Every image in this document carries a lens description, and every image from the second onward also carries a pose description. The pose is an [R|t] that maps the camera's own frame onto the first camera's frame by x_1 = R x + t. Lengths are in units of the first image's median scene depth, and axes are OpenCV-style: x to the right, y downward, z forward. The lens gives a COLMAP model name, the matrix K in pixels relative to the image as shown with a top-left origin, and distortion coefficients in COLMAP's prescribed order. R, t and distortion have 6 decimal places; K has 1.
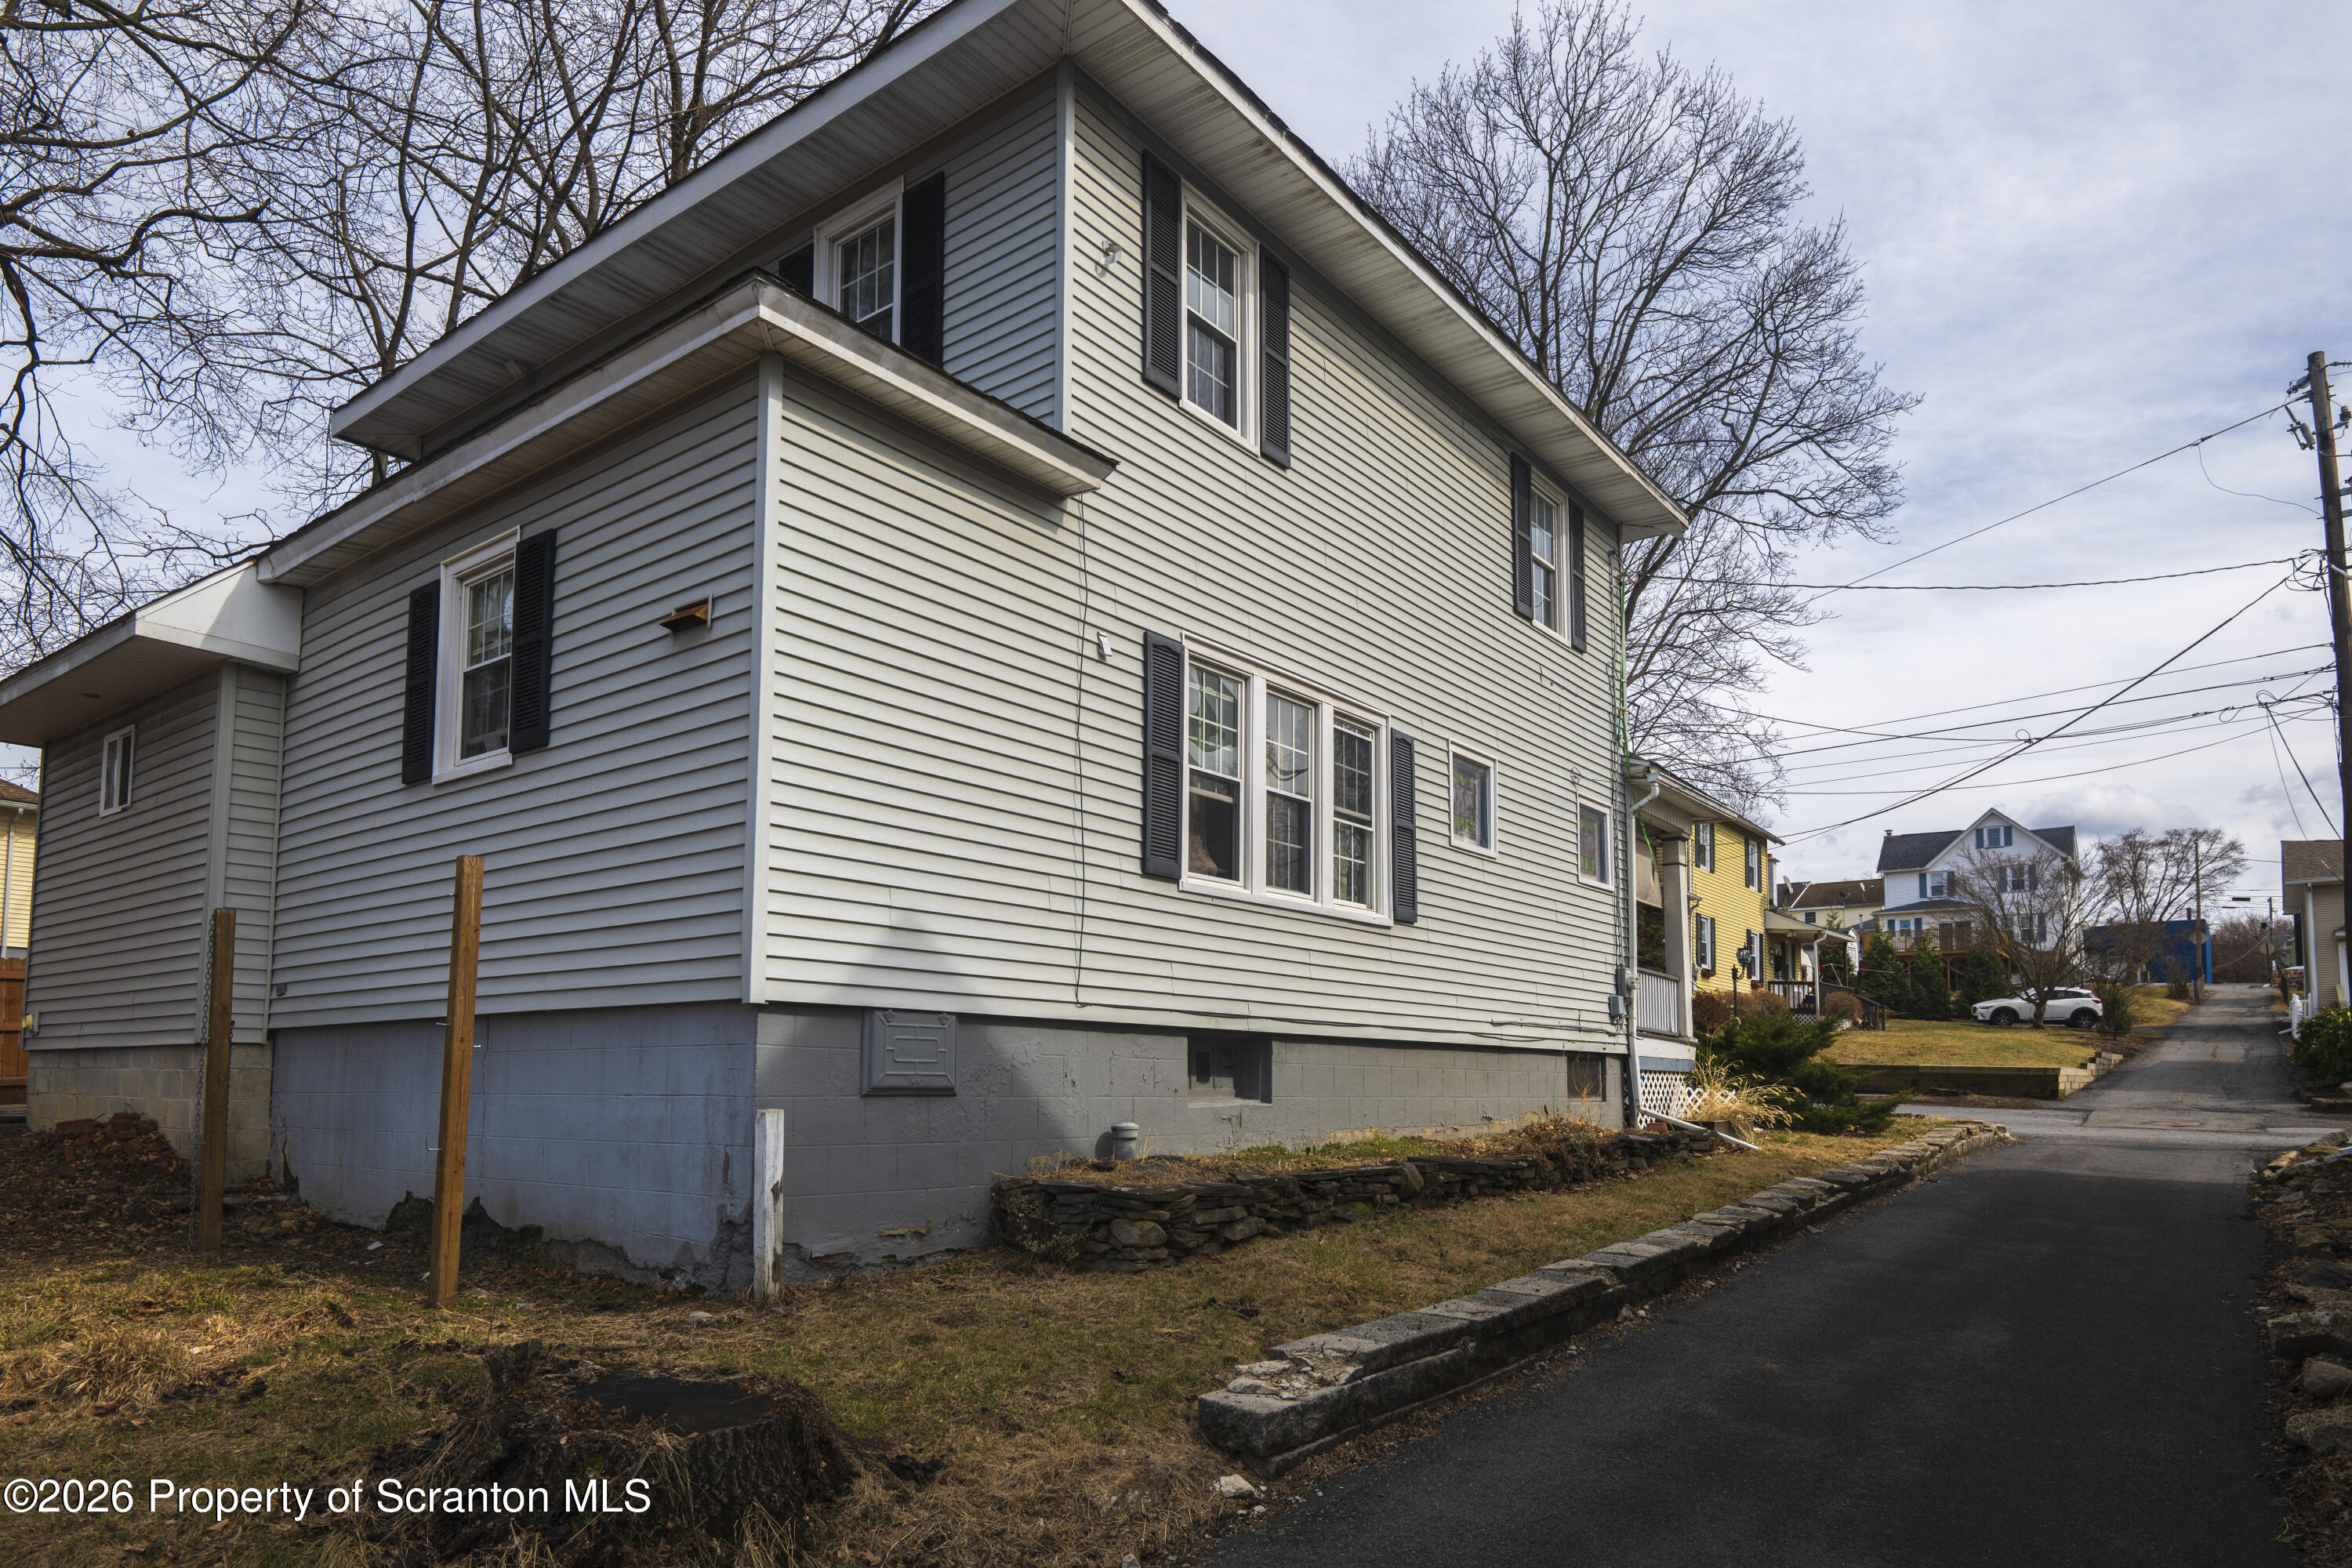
lens RADIAL K [[1426.4, 0, 1176.0], [0, 1426.4, 784.0], [0, 0, 1]] dist [-0.003298, -0.000411]
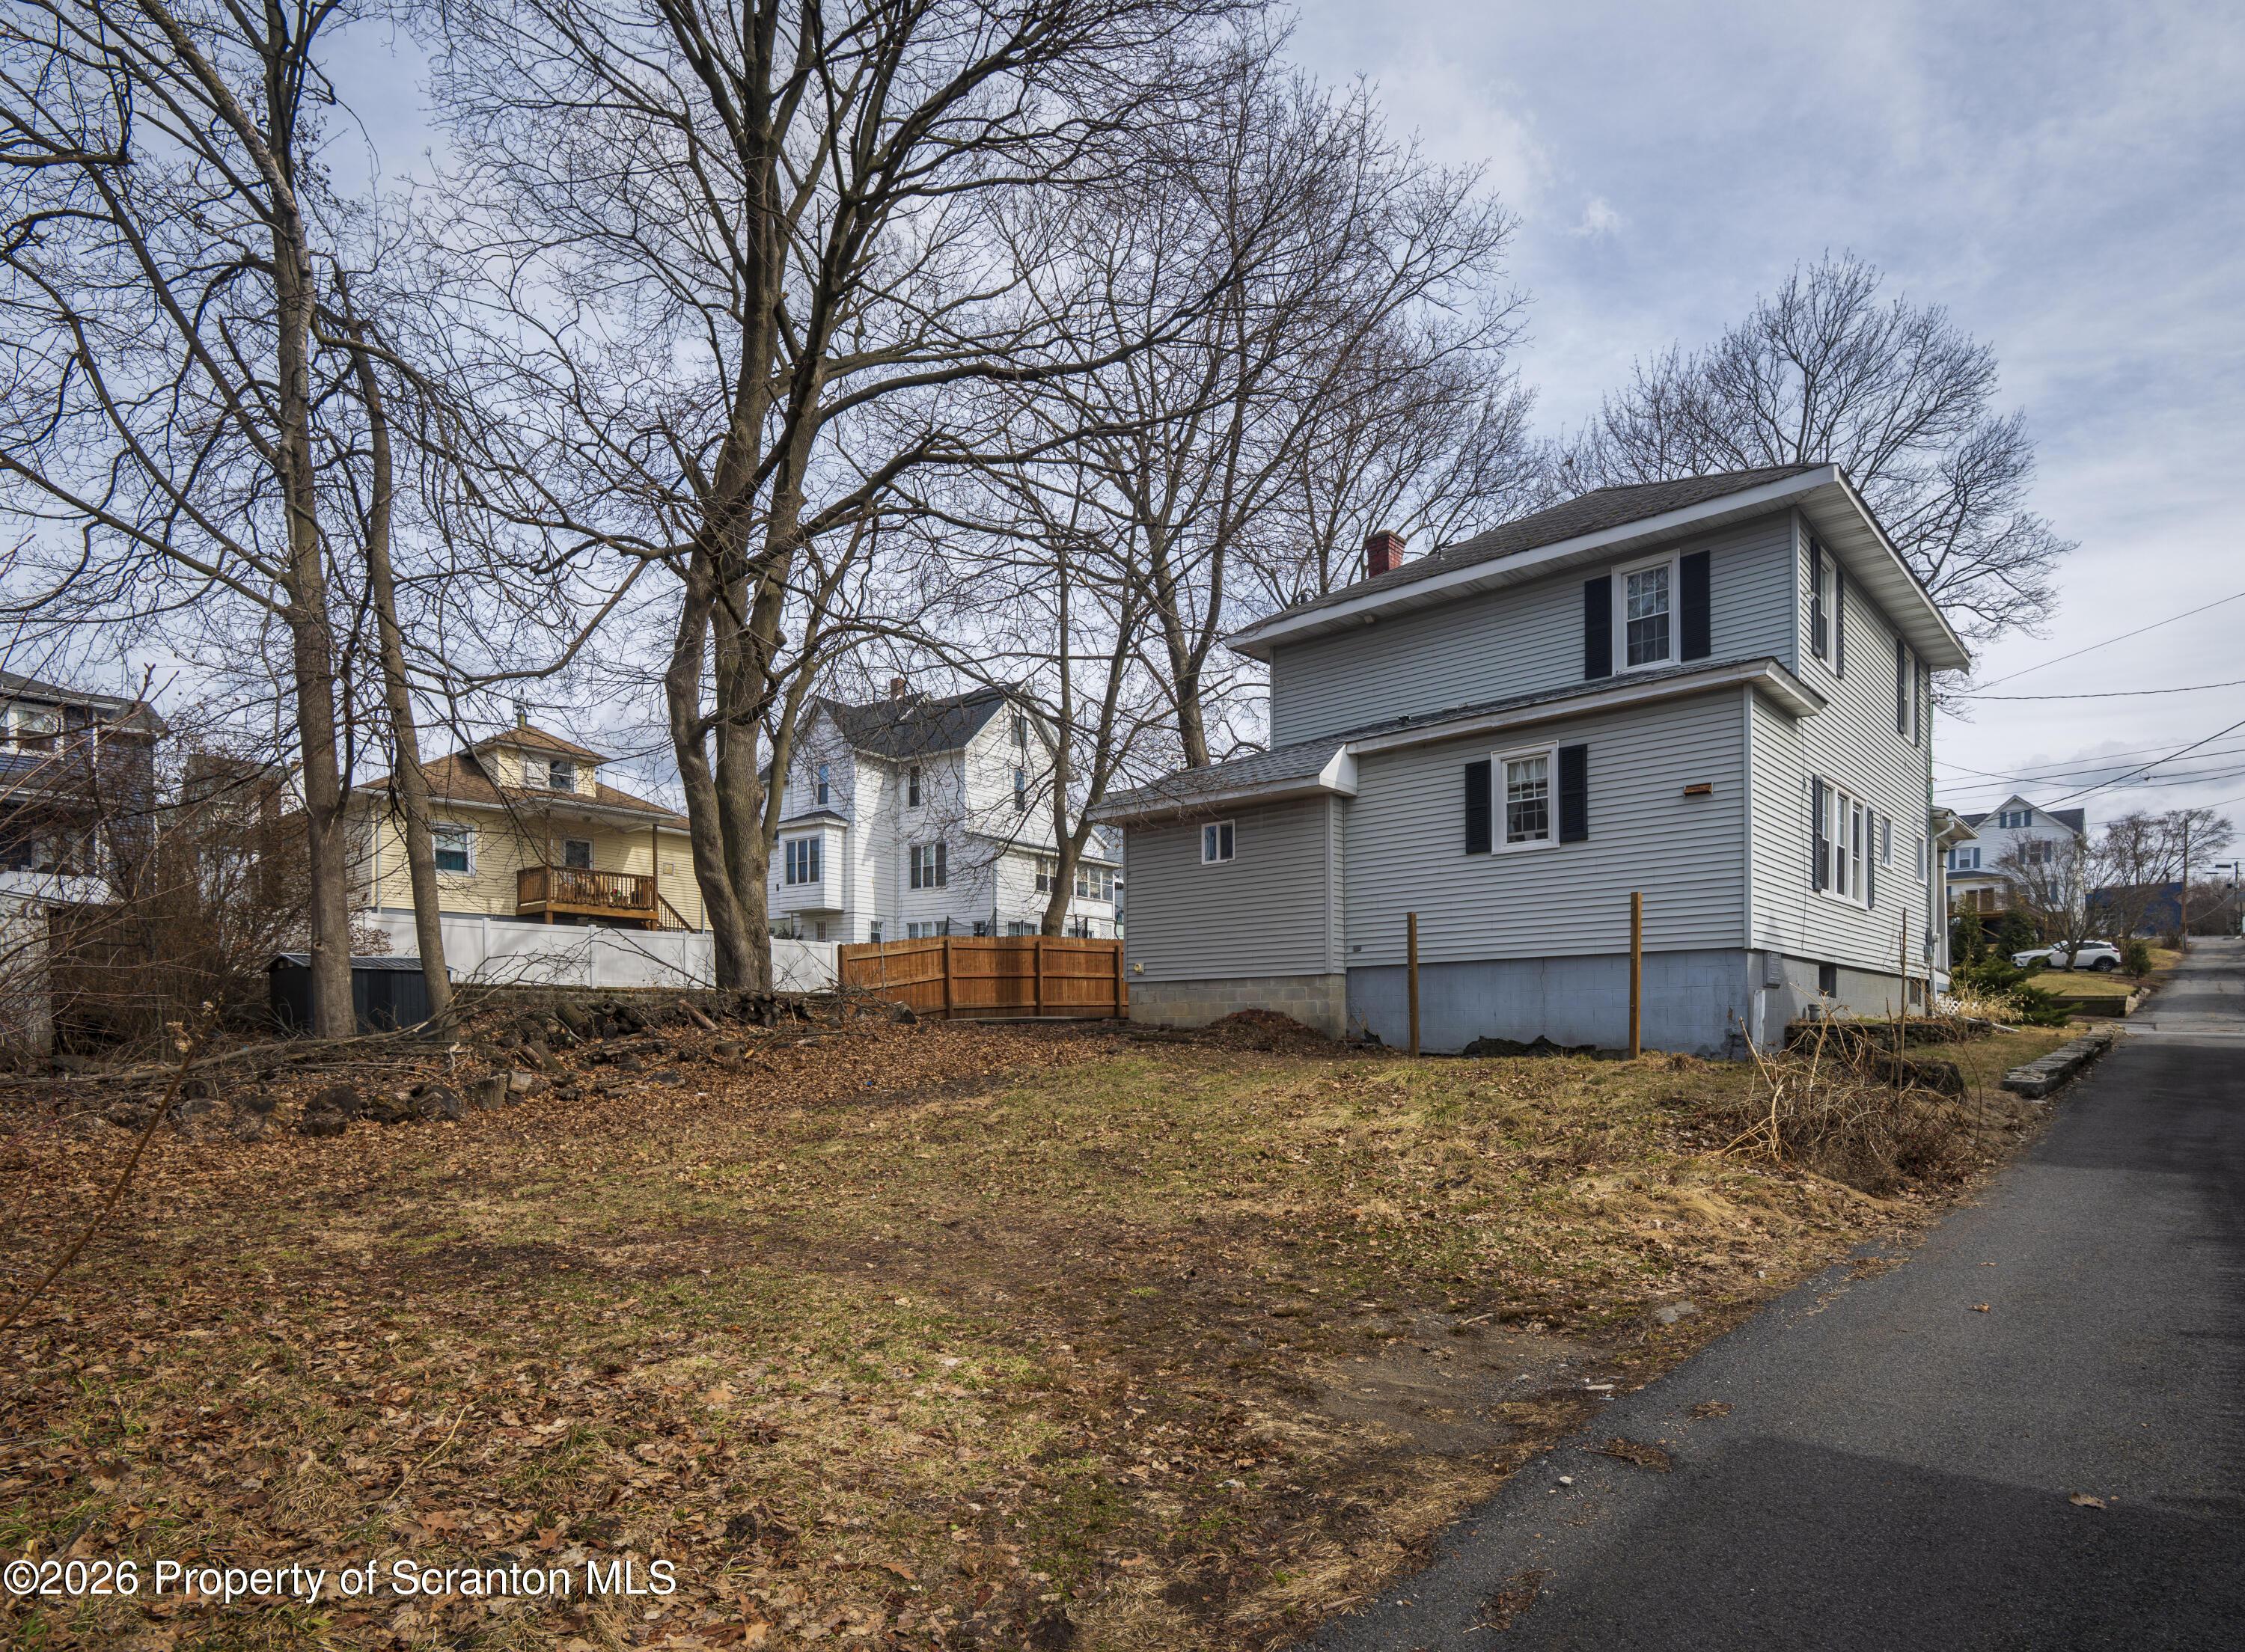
lens RADIAL K [[1271.8, 0, 1123.1], [0, 1271.8, 892.2], [0, 0, 1]] dist [-0.000201, -0.000477]
pose [[0.998314, -0.014966, -0.056074, -0.367844], [0.020181, 0.995404, 0.093617, -0.051107], [0.054415, -0.094591, 0.994028, -0.367475]]
